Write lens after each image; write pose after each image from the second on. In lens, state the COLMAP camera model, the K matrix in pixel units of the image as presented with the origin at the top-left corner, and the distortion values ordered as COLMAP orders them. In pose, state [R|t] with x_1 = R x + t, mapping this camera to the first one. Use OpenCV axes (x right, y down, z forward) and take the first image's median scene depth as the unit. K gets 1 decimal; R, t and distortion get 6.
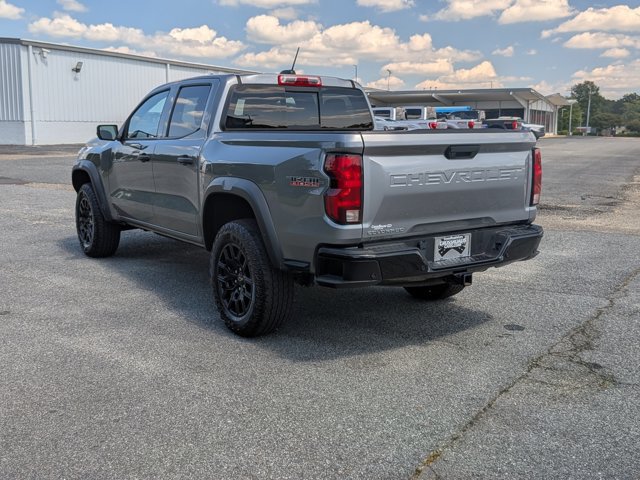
lens RADIAL K [[684.4, 0, 320.6], [0, 684.4, 219.9], [0, 0, 1]] dist [0.103694, -0.227490]
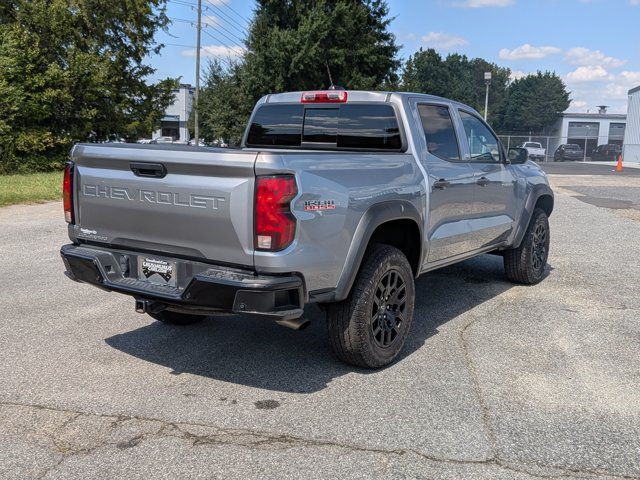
lens RADIAL K [[686.8, 0, 320.0], [0, 686.8, 240.0], [0, 0, 1]] dist [0.105237, -0.264305]
pose [[0.376478, 0.145085, -0.914994, 1.086340], [-0.153775, 0.983747, 0.092716, -0.118849], [0.913574, 0.105797, 0.392670, 0.799574]]
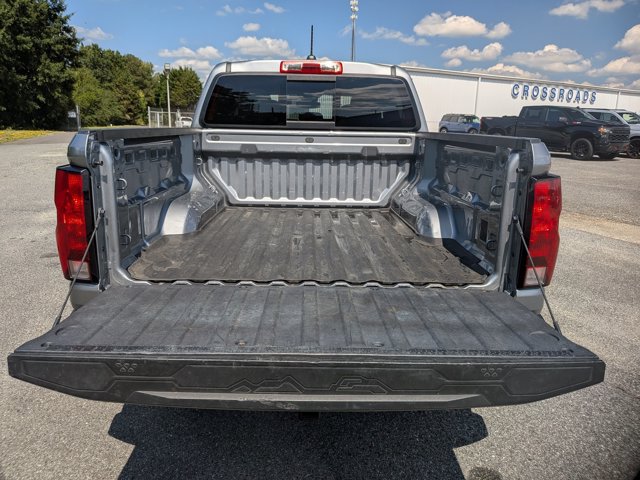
lens RADIAL K [[468.0, 0, 319.3], [0, 468.0, 228.4], [0, 0, 1]] dist [-0.004888, -0.000777]
pose [[0.834295, 0.139333, -0.533422, 0.377784], [-0.095086, 0.989404, 0.109720, -0.092613], [0.543057, -0.040818, 0.838703, 0.659188]]
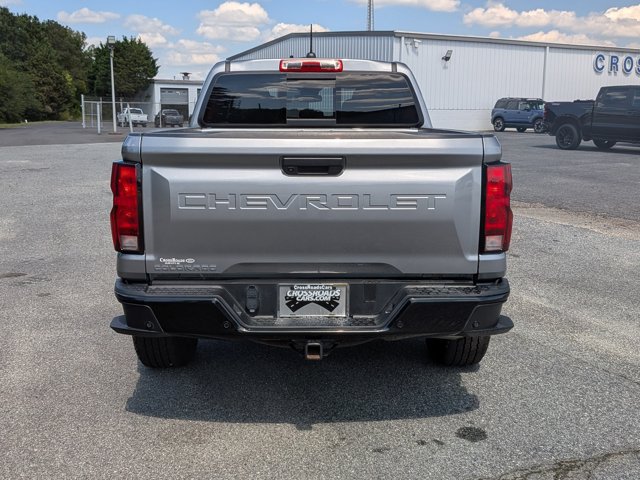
lens RADIAL K [[684.4, 0, 320.6], [0, 684.4, 219.9], [0, 0, 1]] dist [0.103694, -0.227490]
pose [[0.831859, 0.089450, -0.547731, 0.551951], [-0.078757, 0.995964, 0.043040, -0.069876], [0.549371, 0.007335, 0.835546, 0.406416]]
